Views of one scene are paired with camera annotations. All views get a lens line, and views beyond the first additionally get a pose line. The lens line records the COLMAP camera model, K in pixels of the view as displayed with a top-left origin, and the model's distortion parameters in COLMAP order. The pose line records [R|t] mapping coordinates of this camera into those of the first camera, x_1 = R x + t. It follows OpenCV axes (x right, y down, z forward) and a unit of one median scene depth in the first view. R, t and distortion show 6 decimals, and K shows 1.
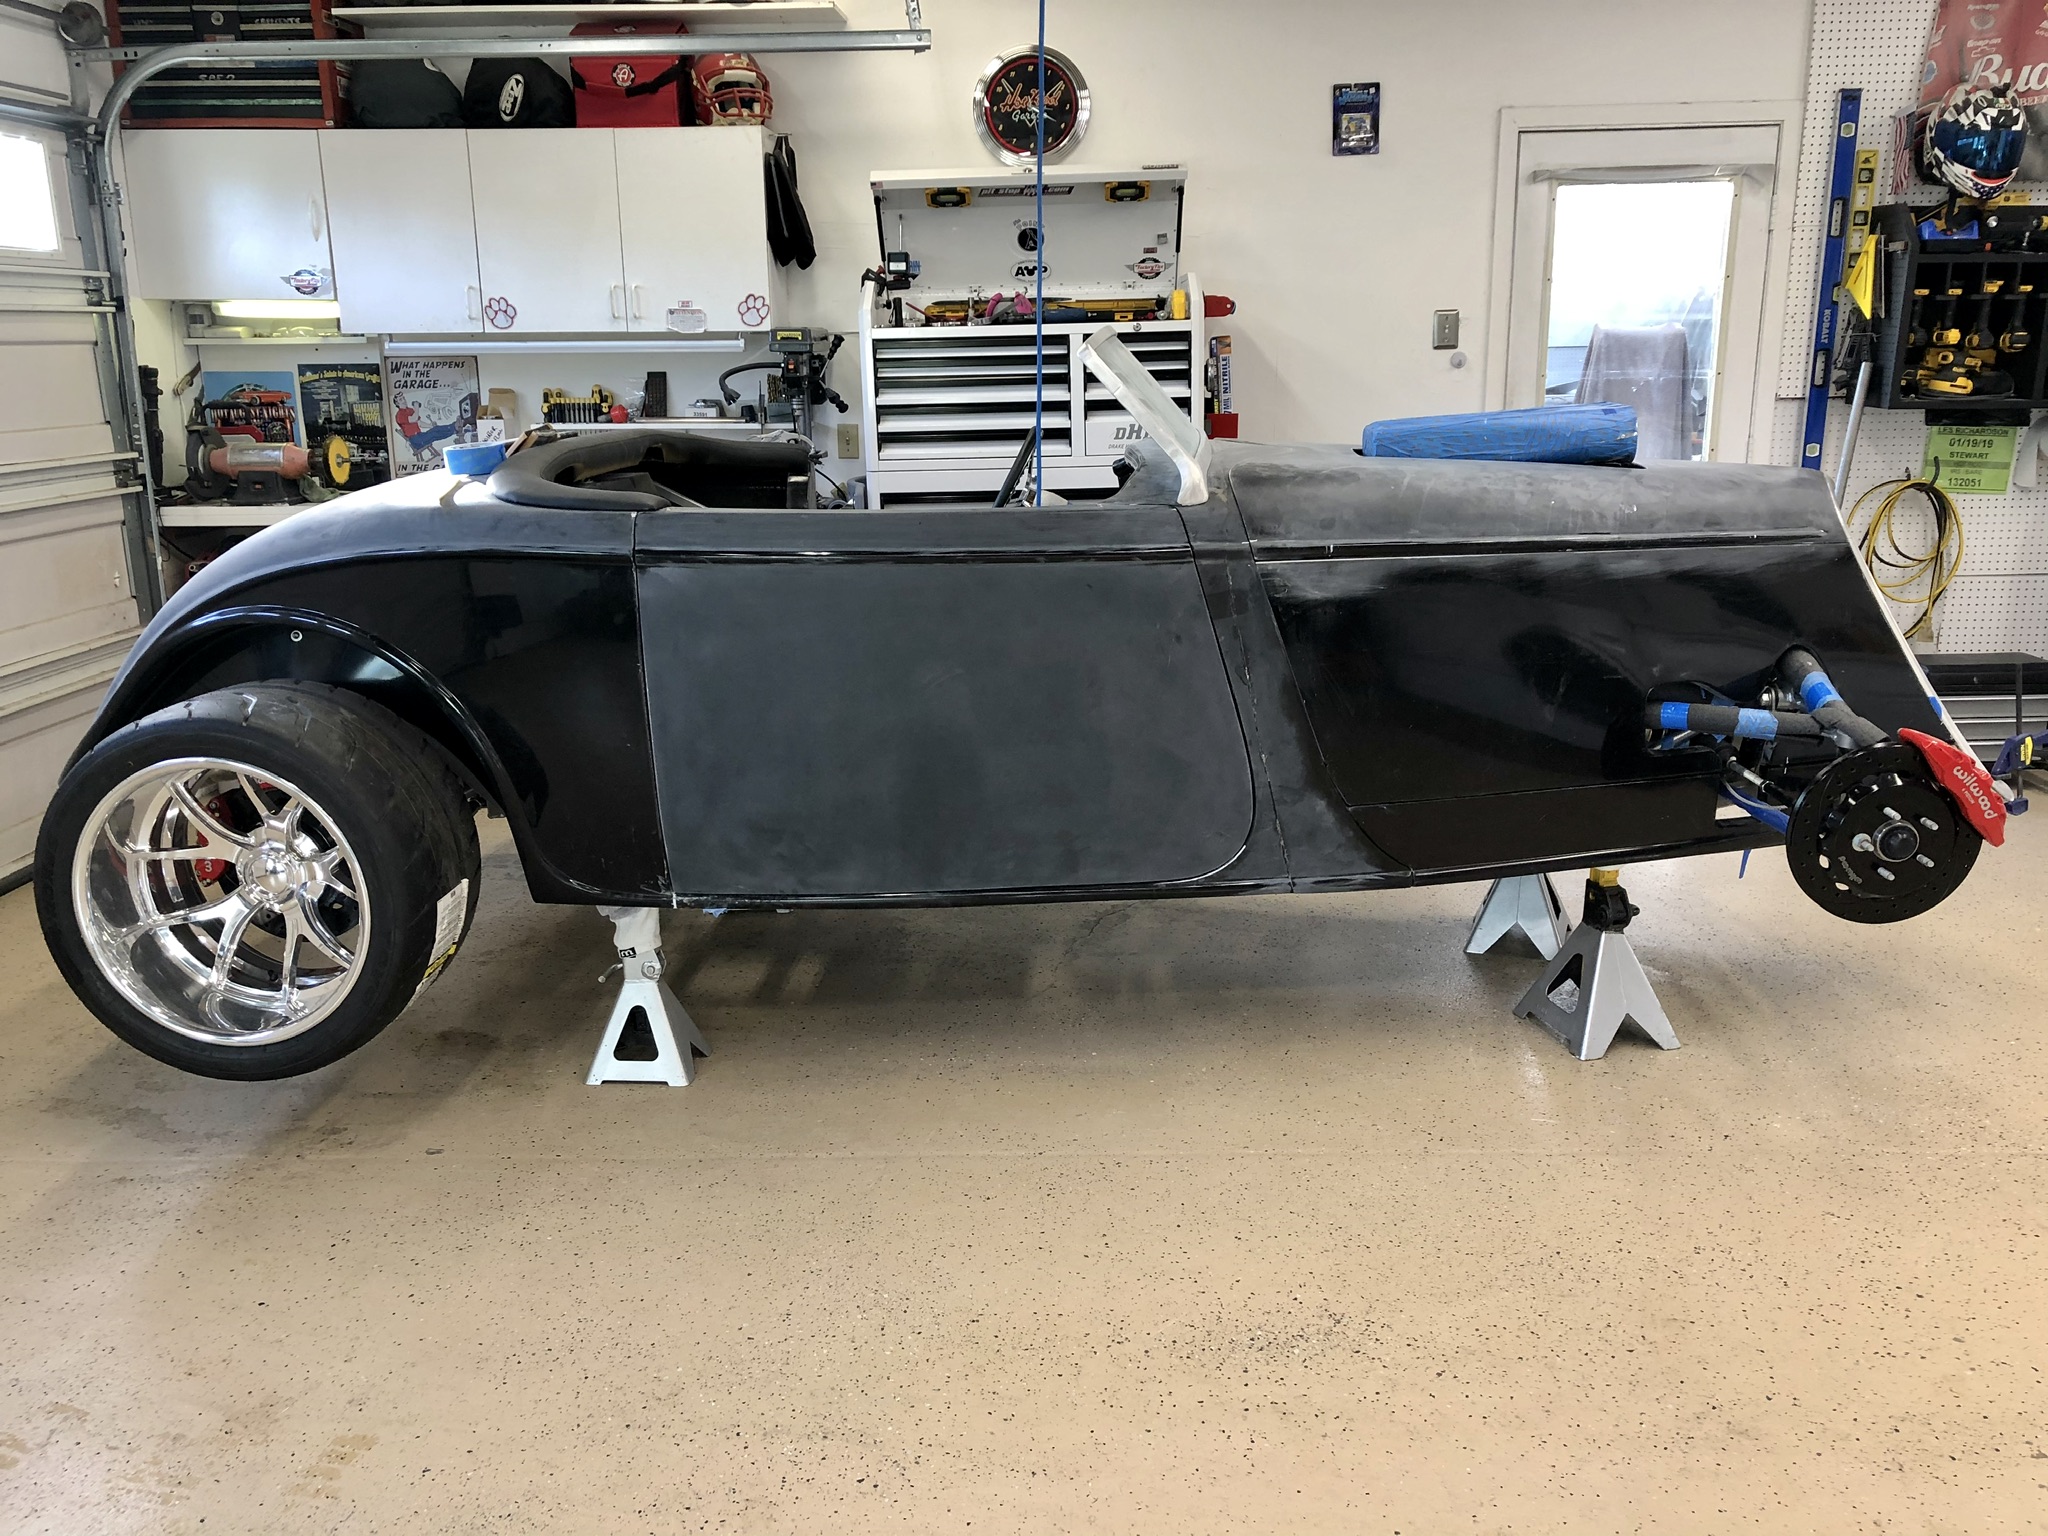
lens RADIAL K [[1671.5, 0, 1030.4], [0, 1671.5, 680.1], [0, 0, 1]] dist [0.045246, 0.000727]
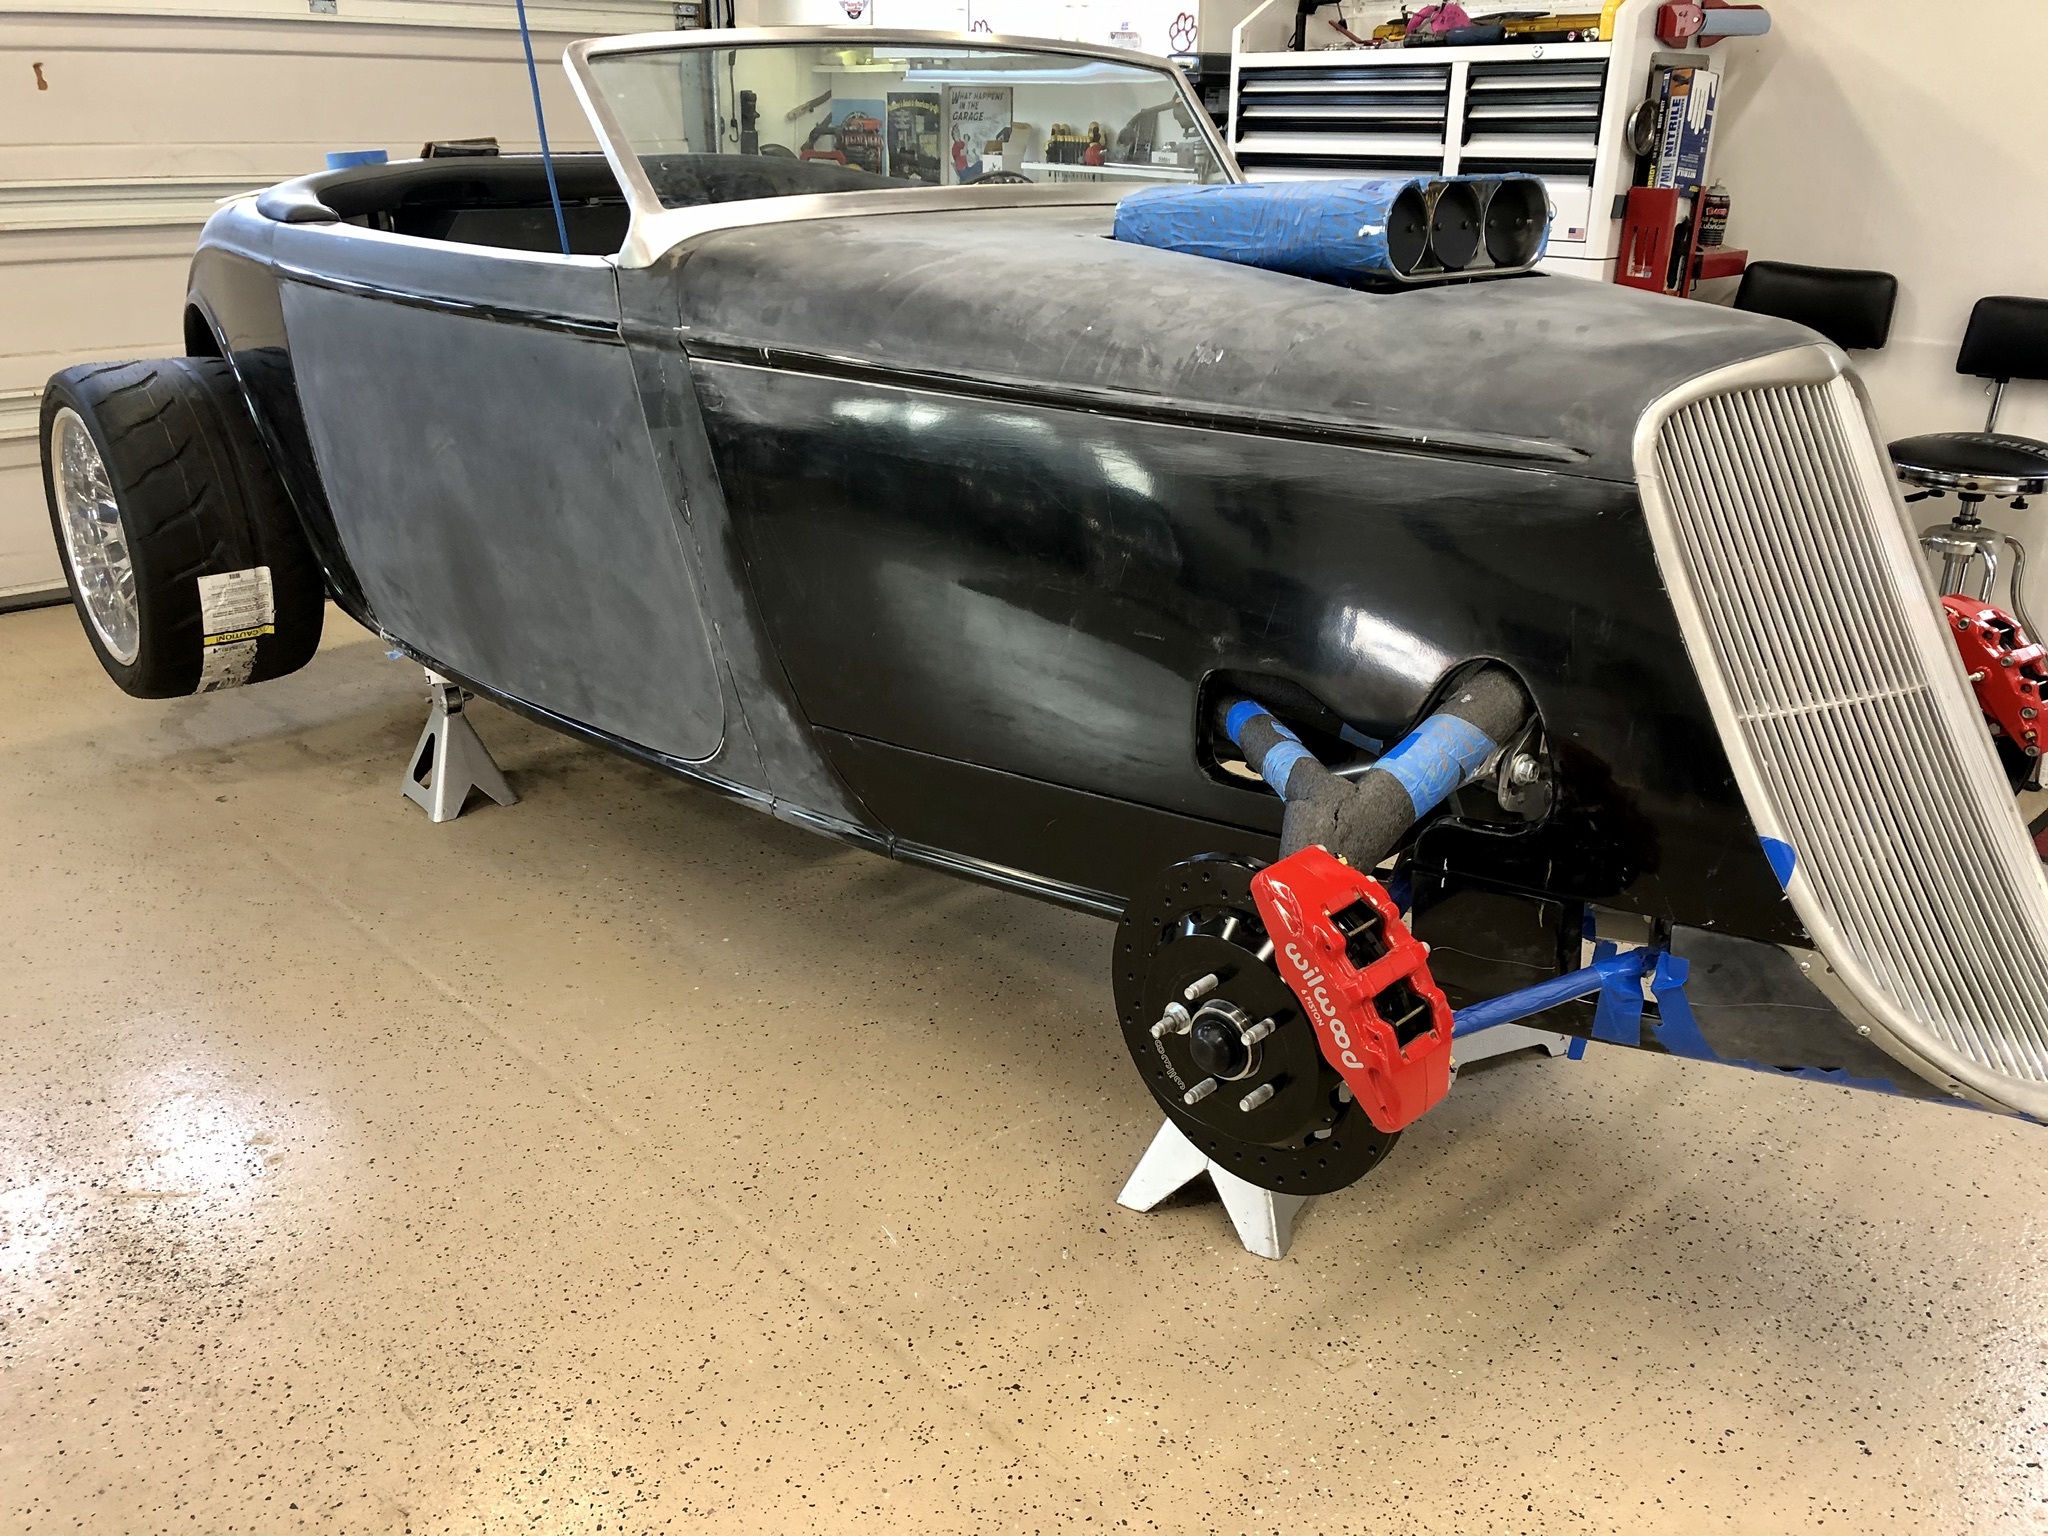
lens RADIAL K [[1671.5, 0, 1030.4], [0, 1671.5, 680.1], [0, 0, 1]] dist [0.045246, 0.000727]
pose [[0.716547, 0.250085, -0.651167, 0.716822], [-0.162656, 0.967690, 0.192661, -0.095300], [0.678310, -0.032135, 0.734073, 0.538056]]
